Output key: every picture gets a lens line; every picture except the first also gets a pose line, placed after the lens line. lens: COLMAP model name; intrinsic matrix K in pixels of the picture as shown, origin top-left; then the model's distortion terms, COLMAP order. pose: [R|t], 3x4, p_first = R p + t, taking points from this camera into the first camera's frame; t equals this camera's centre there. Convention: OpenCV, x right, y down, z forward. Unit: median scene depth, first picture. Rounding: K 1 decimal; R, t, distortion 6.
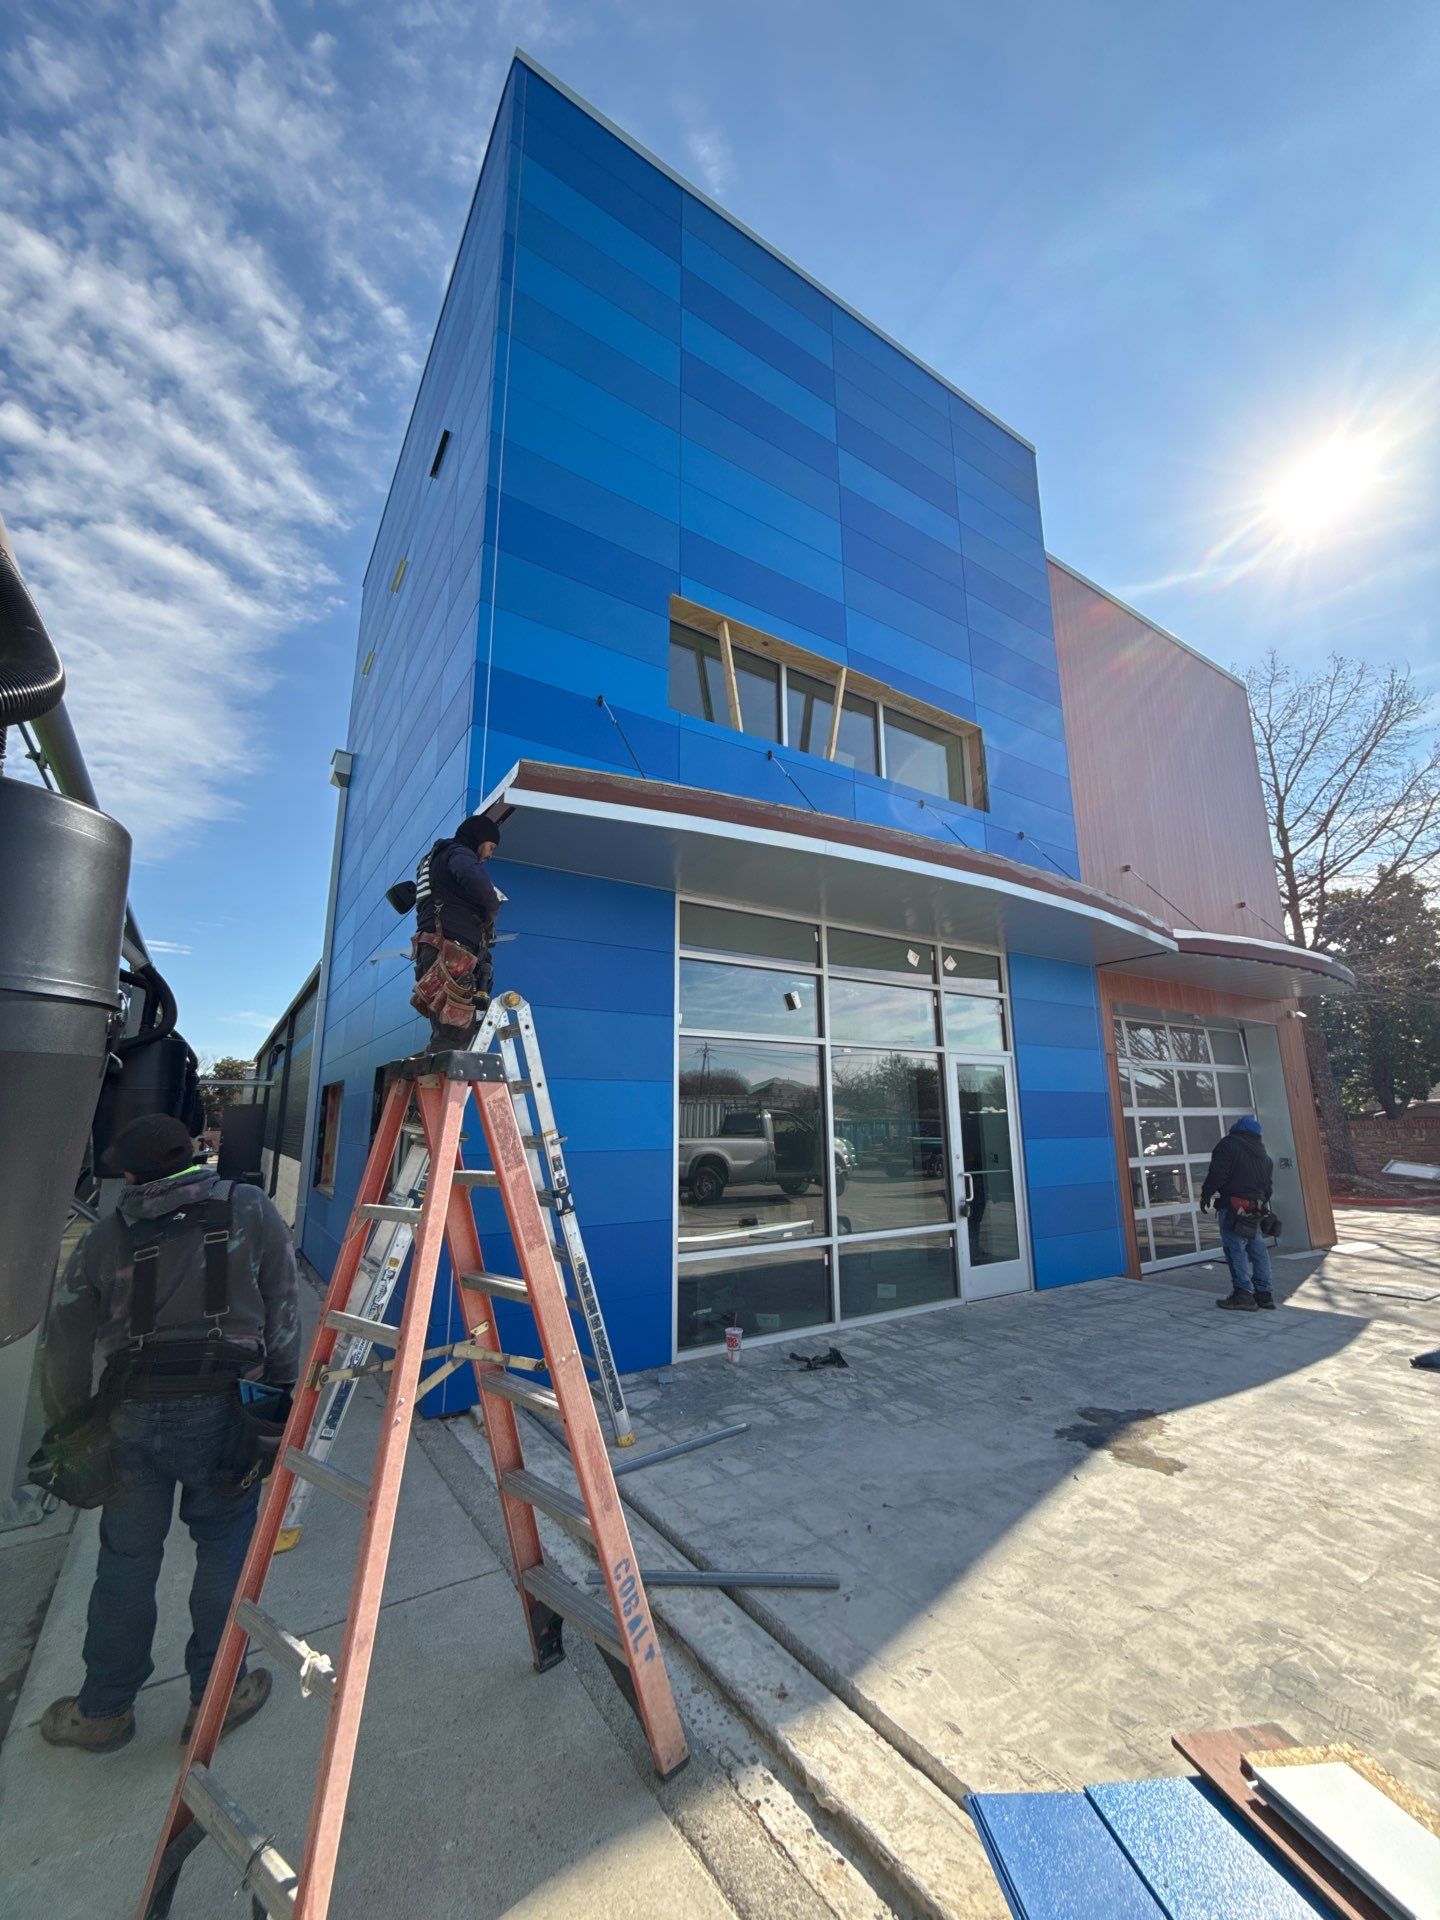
lens RADIAL K [[767.2, 0, 720.0], [0, 767.2, 960.0], [0, 0, 1]] dist [-0.011412, -0.000054]
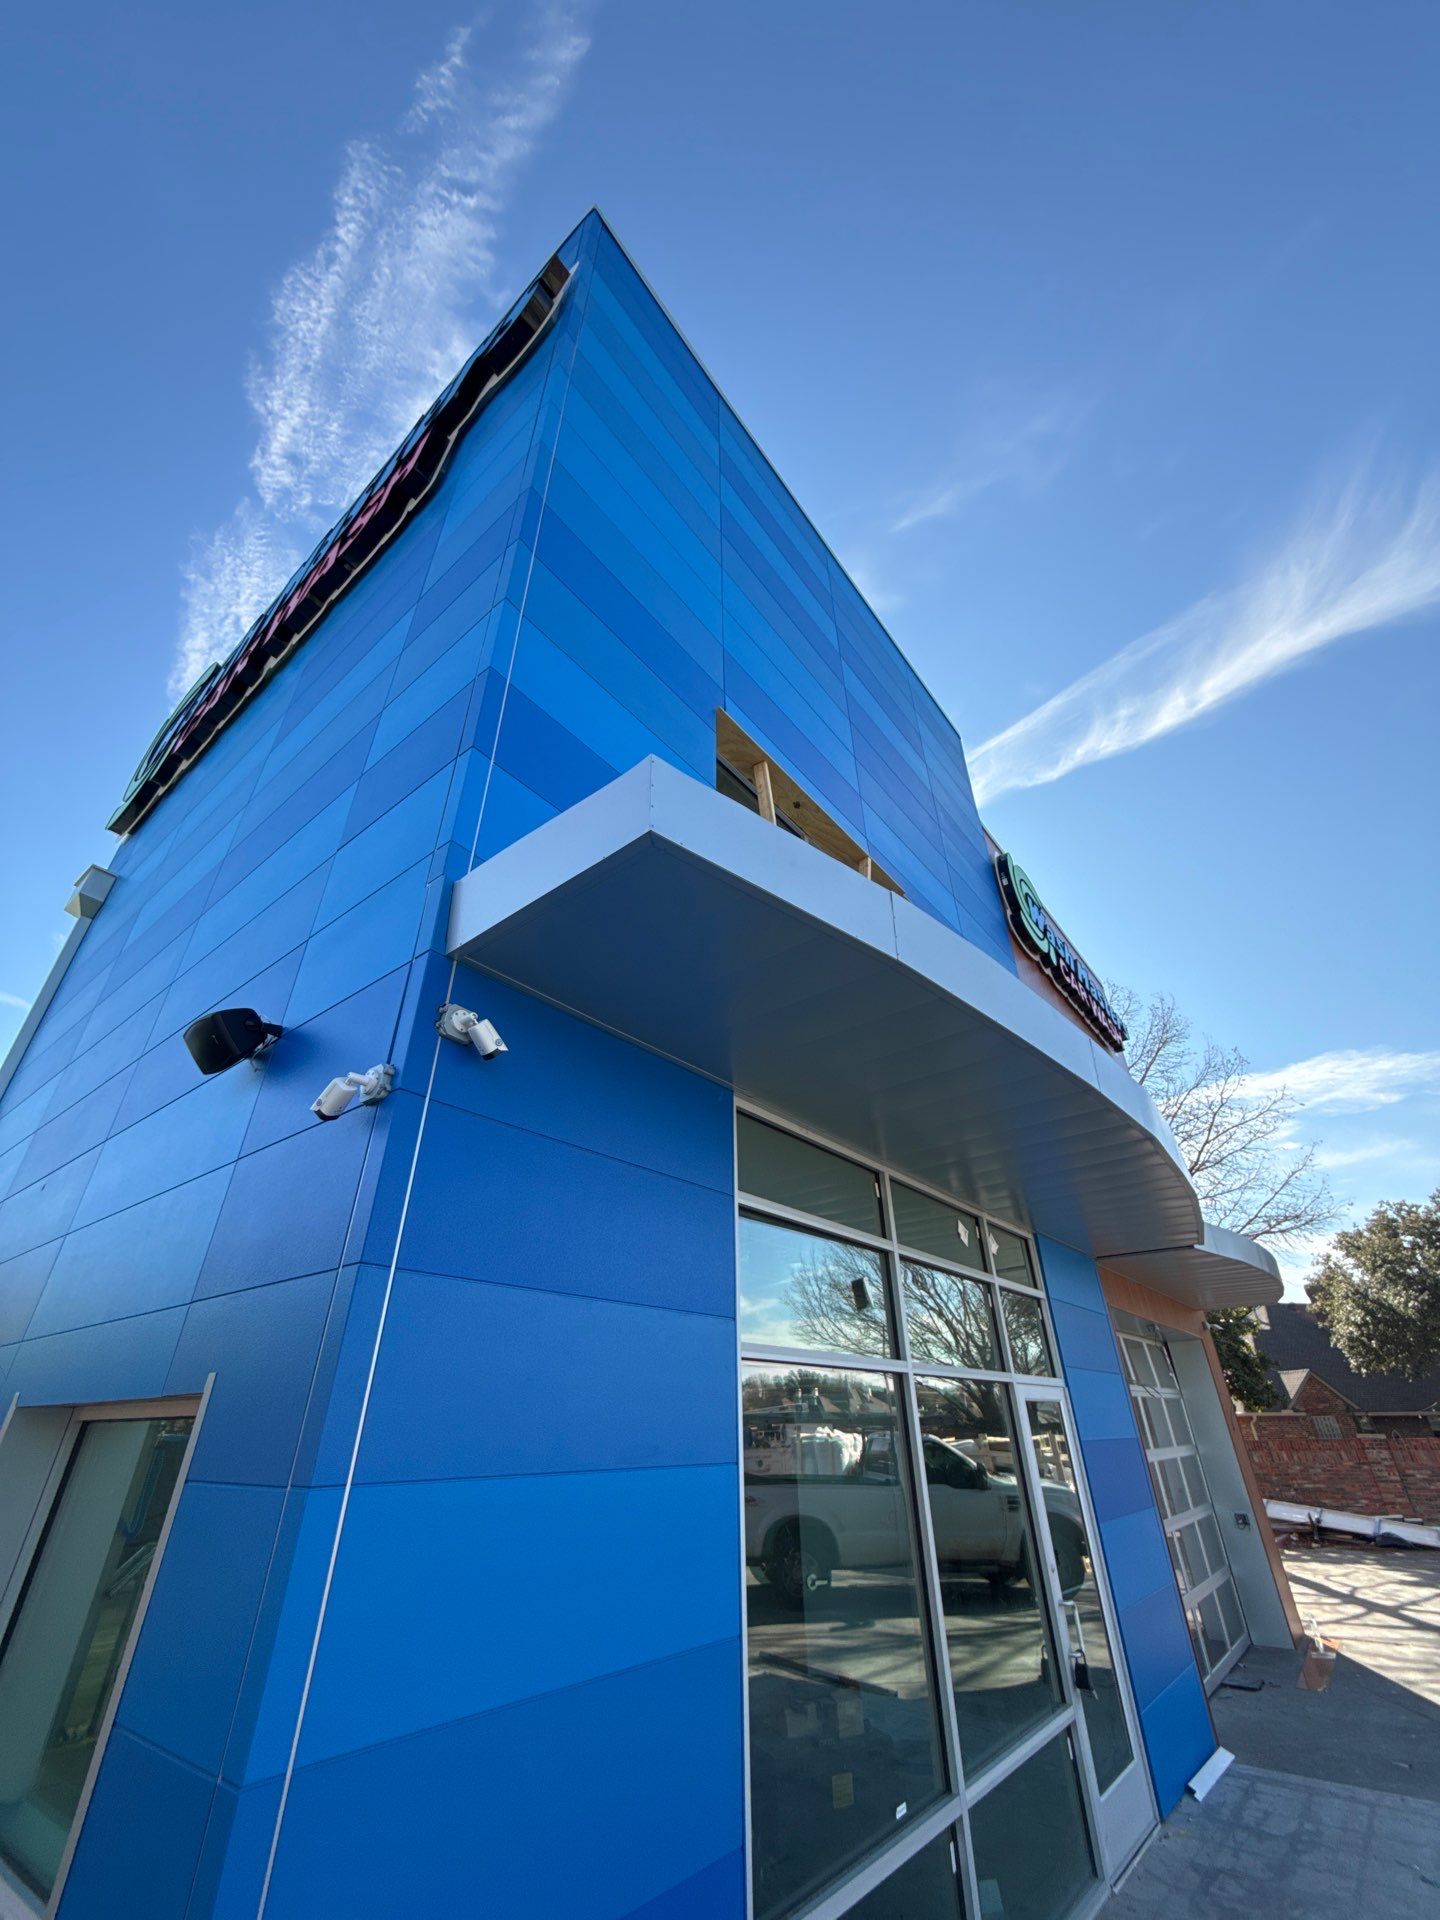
lens RADIAL K [[767.2, 0, 720.0], [0, 767.2, 960.0], [0, 0, 1]] dist [-0.011412, -0.000054]
pose [[0.949197, 0.161727, 0.269944, -0.200378], [-0.060507, 0.935621, -0.347783, 0.020598], [-0.308811, 0.313780, 0.897874, 0.344890]]
